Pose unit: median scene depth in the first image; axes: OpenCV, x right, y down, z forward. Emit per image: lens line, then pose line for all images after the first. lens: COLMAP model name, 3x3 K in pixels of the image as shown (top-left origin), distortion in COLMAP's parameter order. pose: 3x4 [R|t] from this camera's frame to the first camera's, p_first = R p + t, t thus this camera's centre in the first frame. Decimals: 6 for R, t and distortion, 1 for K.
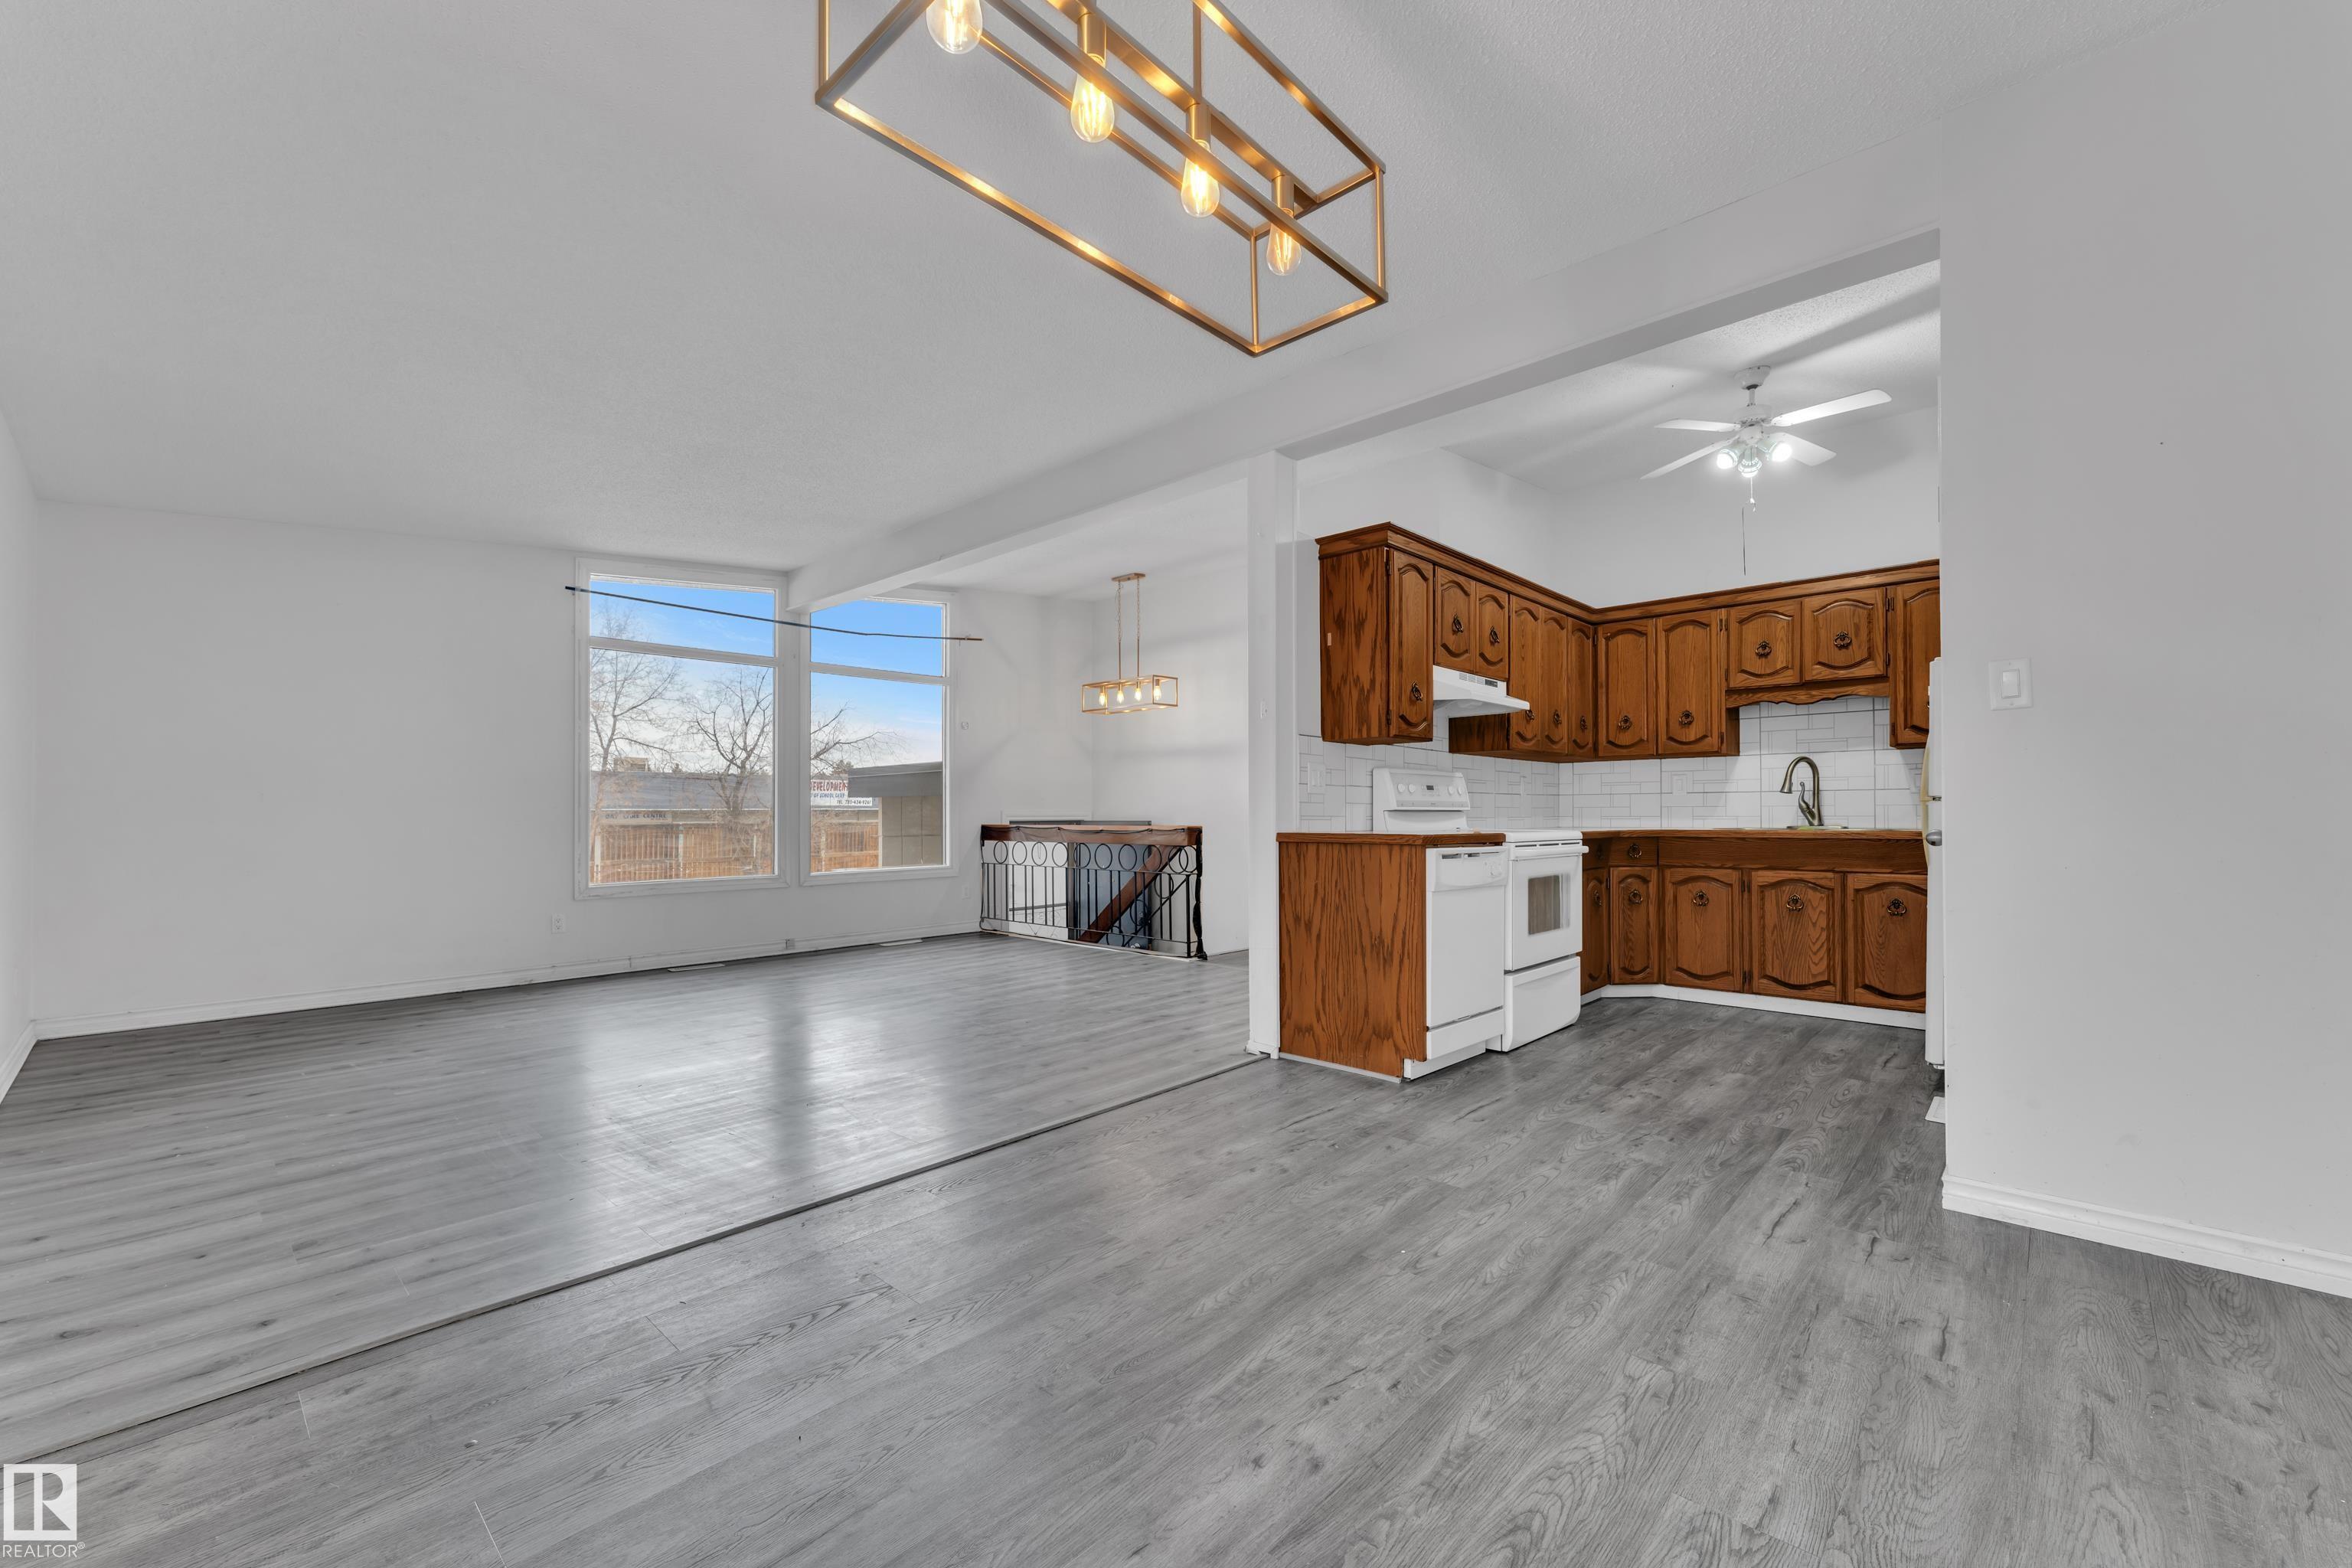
lens RADIAL K [[950.3, 0, 1167.8], [0, 950.3, 802.6], [0, 0, 1]] dist [0.001190, 0.000042]
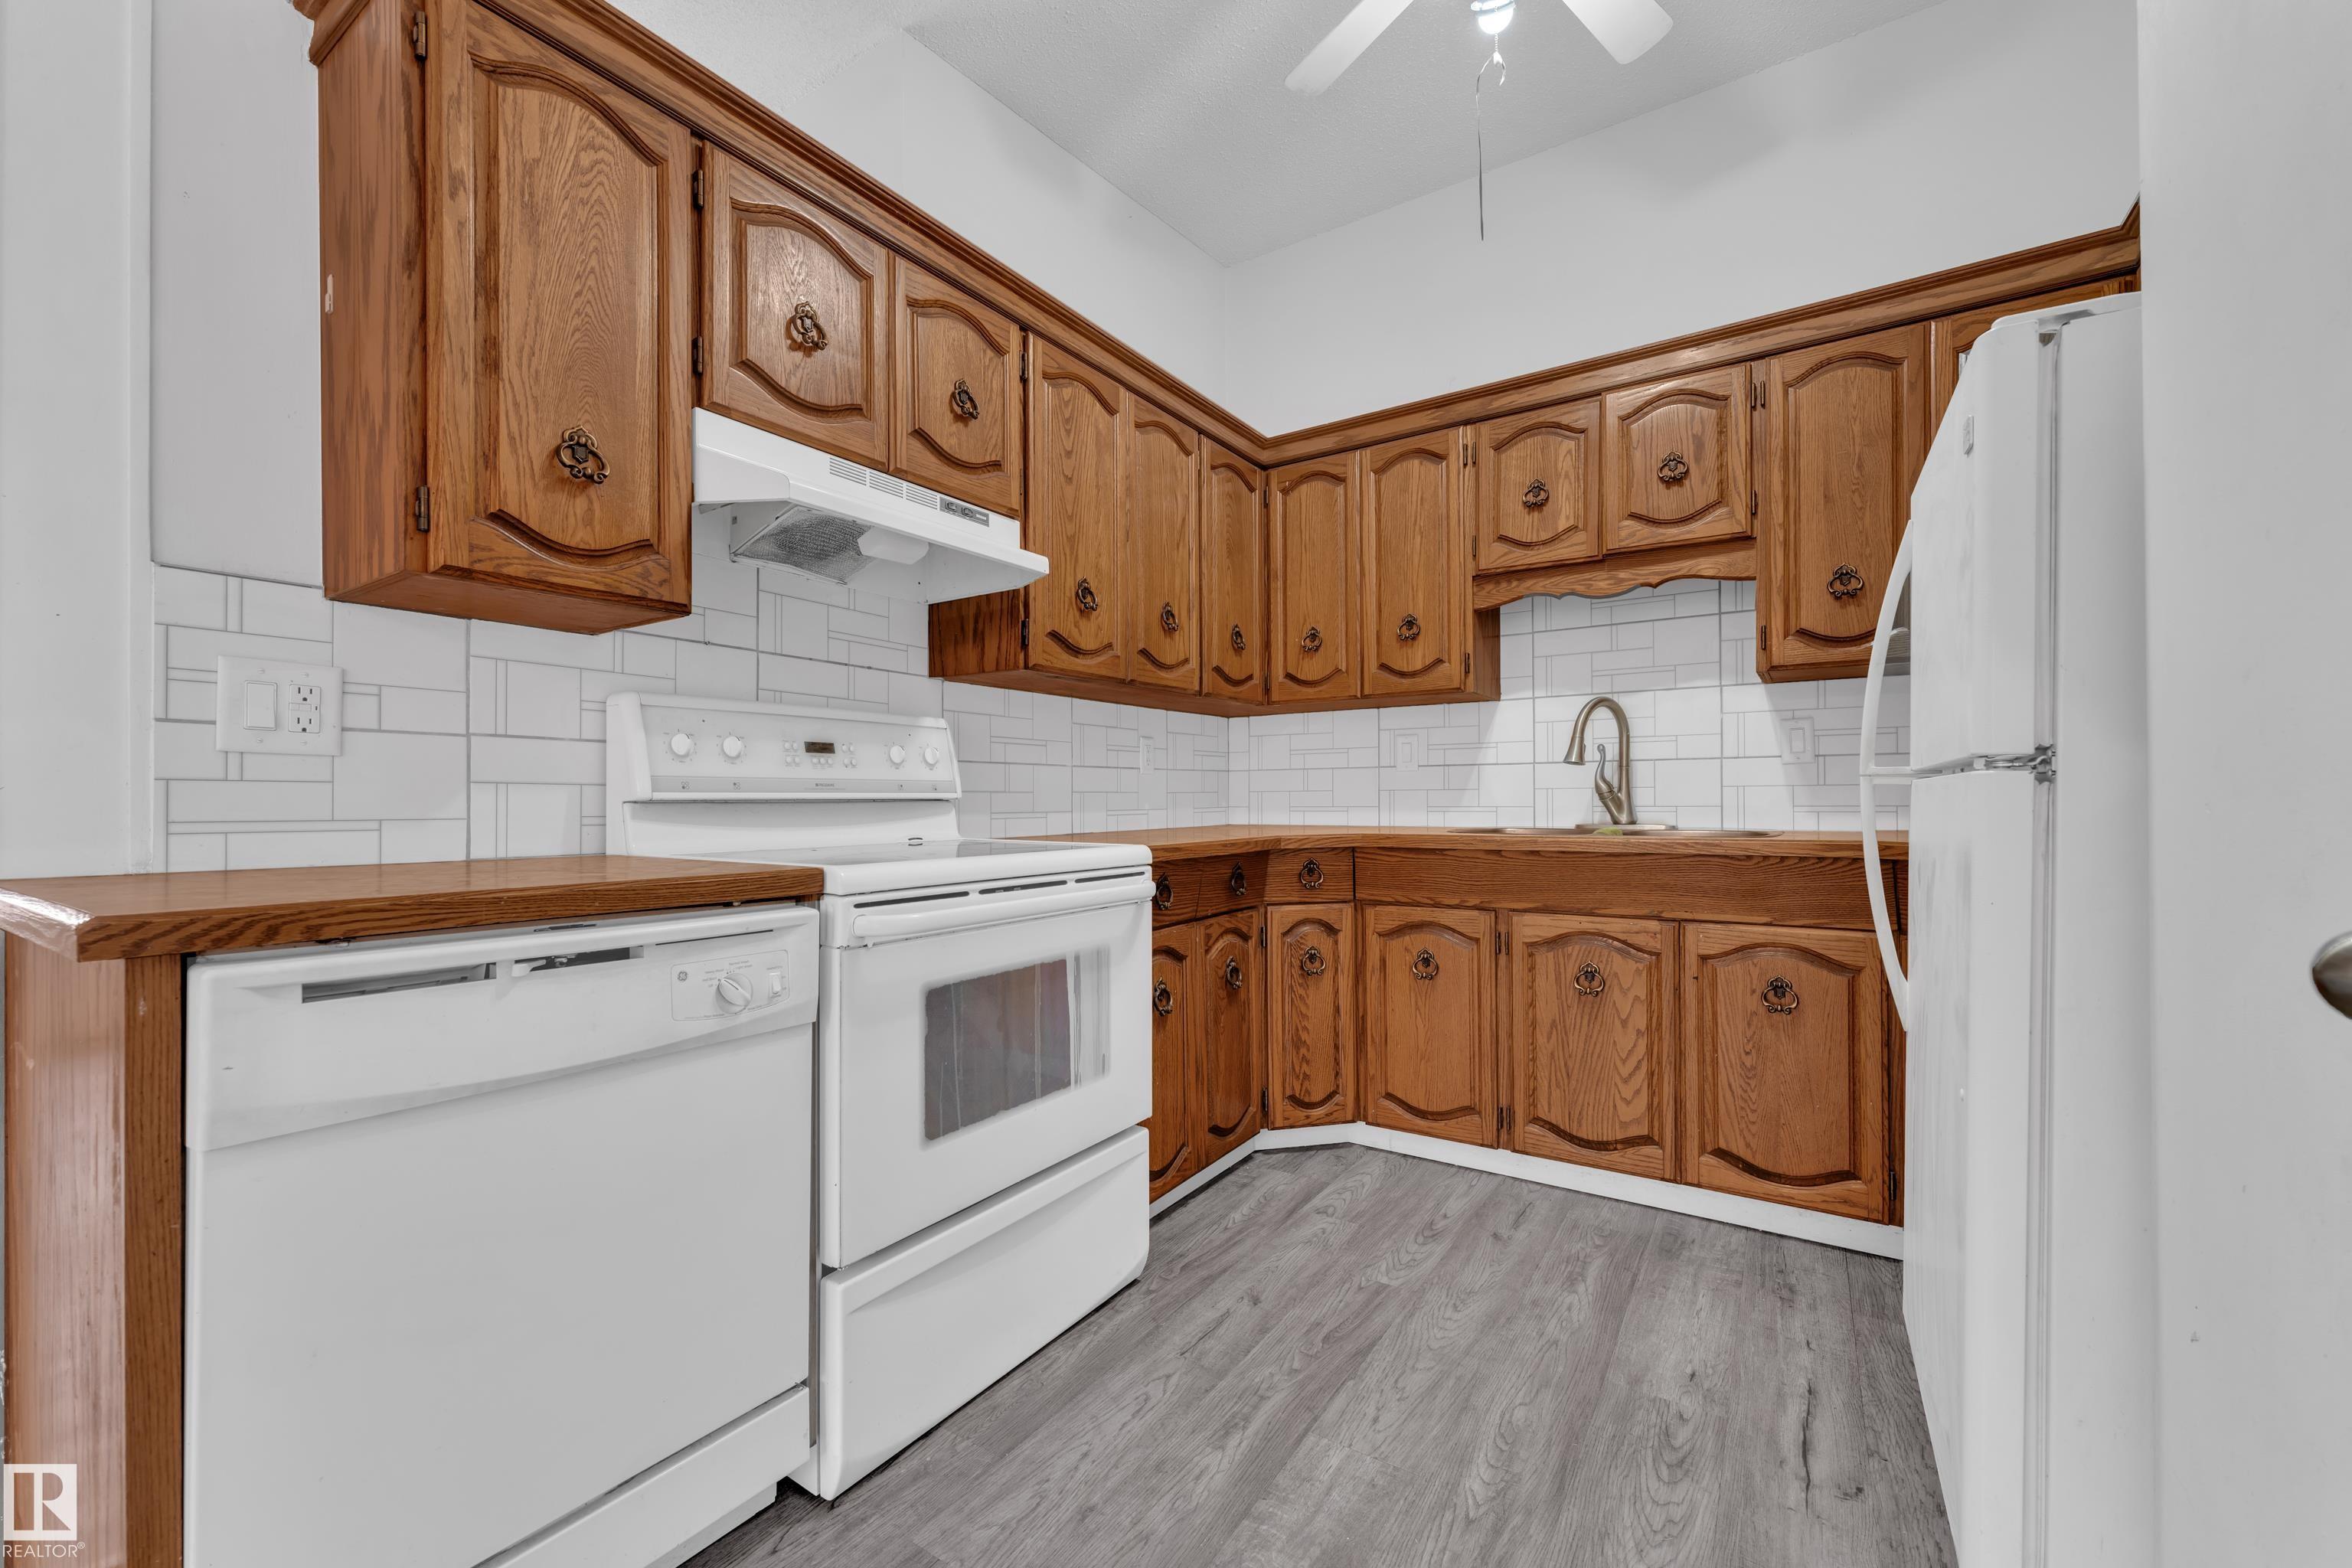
lens RADIAL K [[940.5, 0, 1170.0], [0, 940.5, 793.2], [0, 0, 1]] dist [-0.000827, -0.000096]
pose [[0.986197, -0.003115, 0.165548, 0.363901], [0.001994, 0.999974, 0.006933, 0.002457], [-0.165566, -0.006507, 0.986177, 0.554695]]
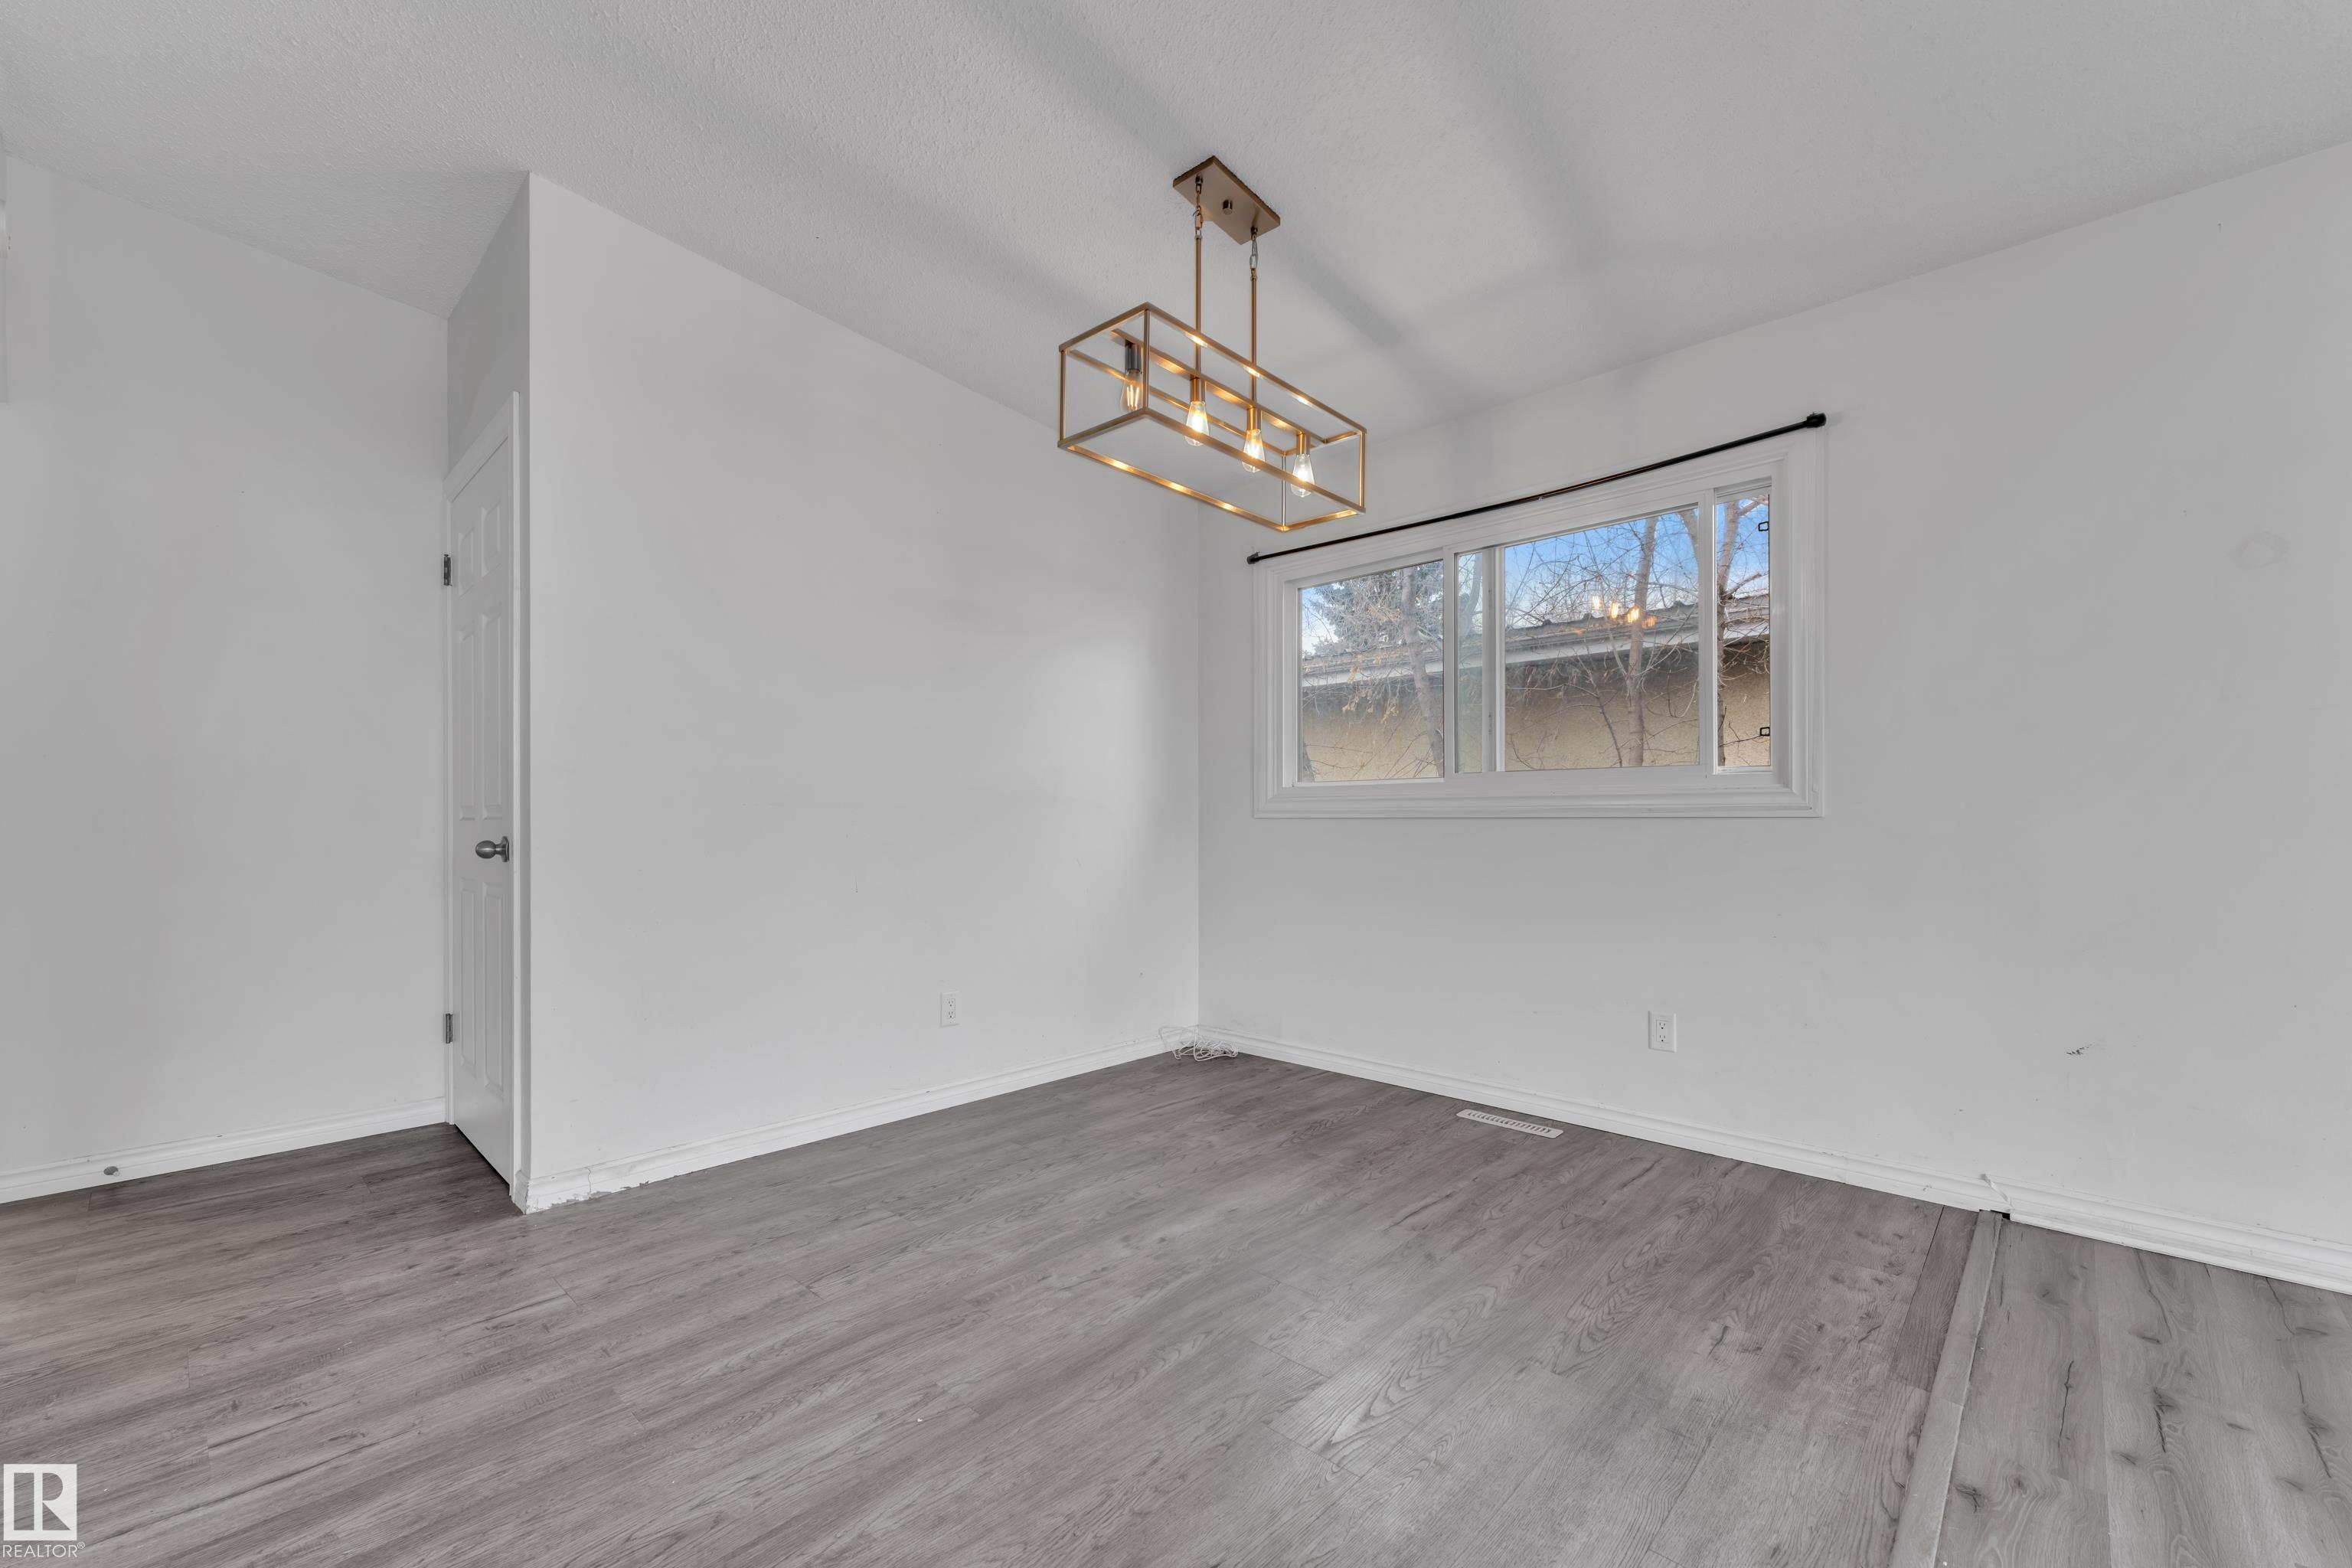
lens RADIAL K [[952.3, 0, 1178.5], [0, 952.3, 819.6], [0, 0, 1]] dist [0.000387, 0.000017]
pose [[-0.999987, 0.004501, -0.002400, 0.022195], [0.004524, 0.999944, -0.009562, 0.006775], [0.002356, -0.009573, -0.999951, 0.830280]]
